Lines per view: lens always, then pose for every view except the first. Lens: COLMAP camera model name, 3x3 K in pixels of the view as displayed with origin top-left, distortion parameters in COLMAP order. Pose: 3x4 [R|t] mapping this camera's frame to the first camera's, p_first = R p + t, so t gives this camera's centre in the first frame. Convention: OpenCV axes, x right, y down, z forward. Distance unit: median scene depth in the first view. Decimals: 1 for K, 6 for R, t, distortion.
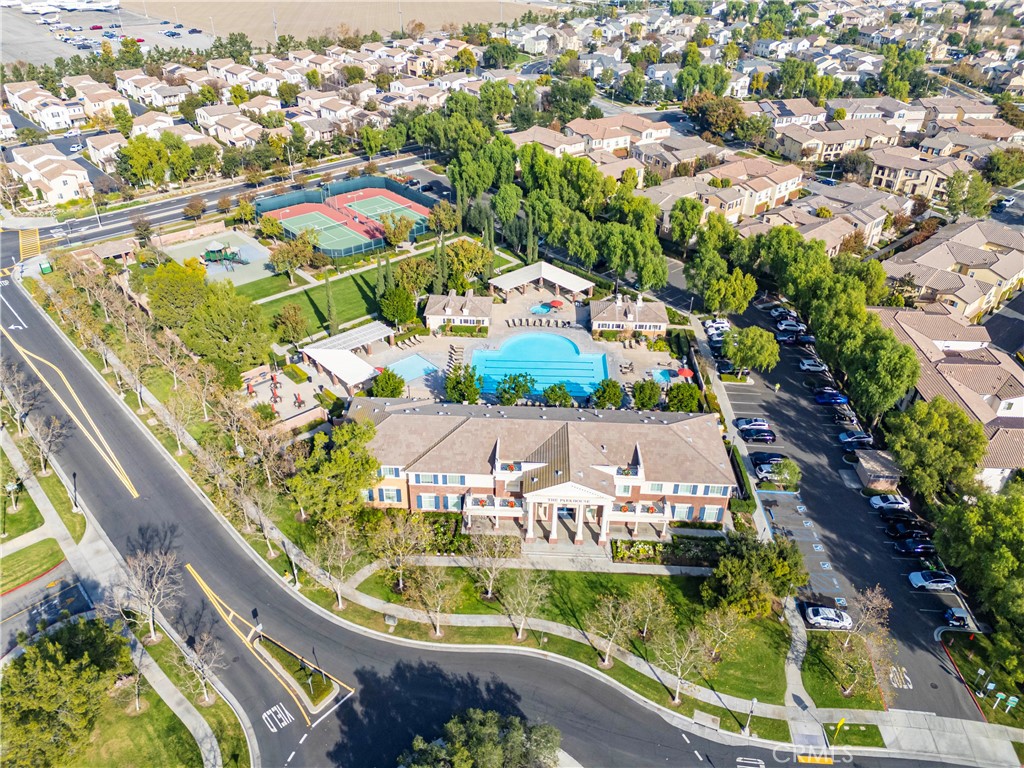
lens RADIAL K [[755.4, 0, 512.0], [0, 755.4, 384.0], [0, 0, 1]] dist [0.028147, -0.010600]
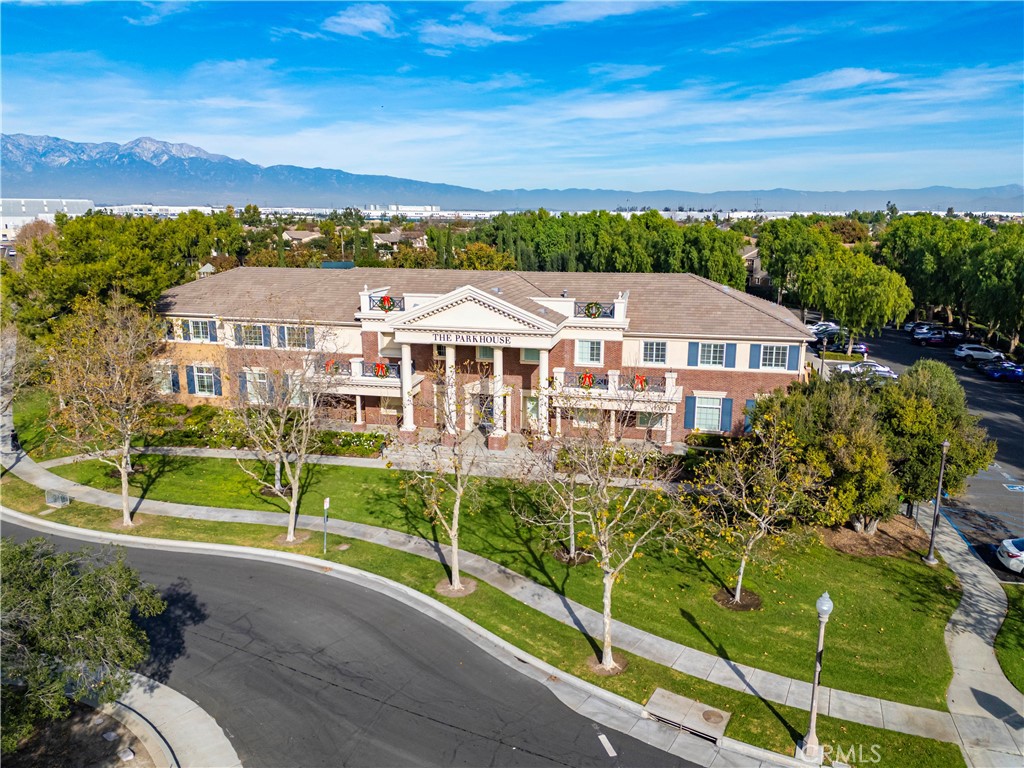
lens RADIAL K [[755.4, 0, 512.0], [0, 755.4, 384.0], [0, 0, 1]] dist [0.028147, -0.010600]
pose [[0.981818, 0.019974, -0.188770, 0.194181], [-0.084945, 0.935552, -0.342821, 0.345033], [0.169756, 0.352623, 0.920239, 0.513673]]
